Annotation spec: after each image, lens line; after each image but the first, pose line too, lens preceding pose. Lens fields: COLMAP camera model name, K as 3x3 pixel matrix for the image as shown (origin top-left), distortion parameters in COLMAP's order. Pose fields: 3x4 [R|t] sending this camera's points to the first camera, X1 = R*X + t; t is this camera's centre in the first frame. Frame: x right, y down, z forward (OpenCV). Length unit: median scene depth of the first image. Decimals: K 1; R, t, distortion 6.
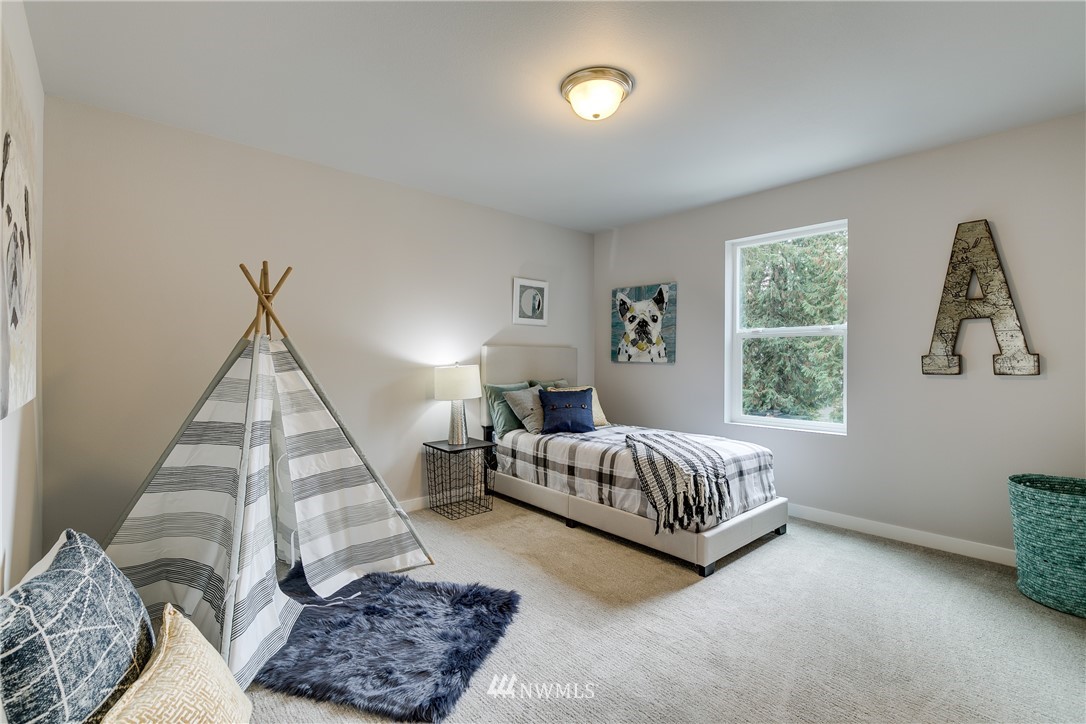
lens RADIAL K [[491.3, 0, 546.4], [0, 491.3, 365.3], [0, 0, 1]] dist [0.000184, -0.000868]
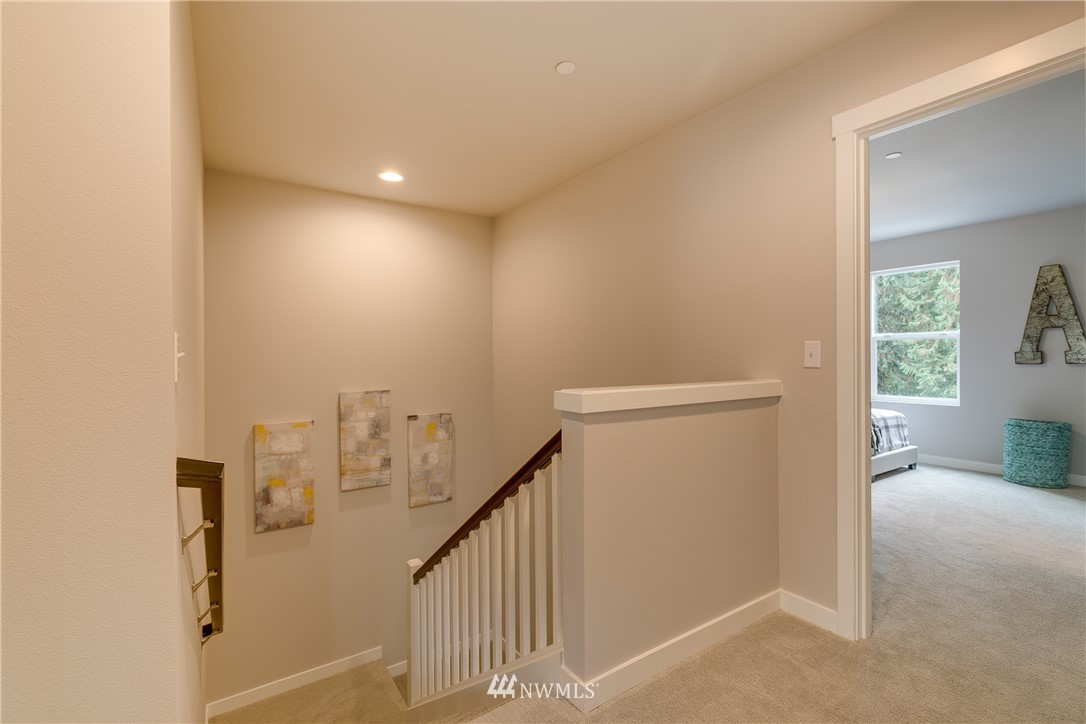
lens RADIAL K [[491.3, 0, 540.2], [0, 491.3, 365.4], [0, 0, 1]] dist [0.000184, -0.000868]
pose [[0.989331, -0.005961, -0.145566, -0.486484], [0.006134, 0.999981, 0.000742, 0.012199], [0.145559, -0.001627, 0.989348, -0.743860]]
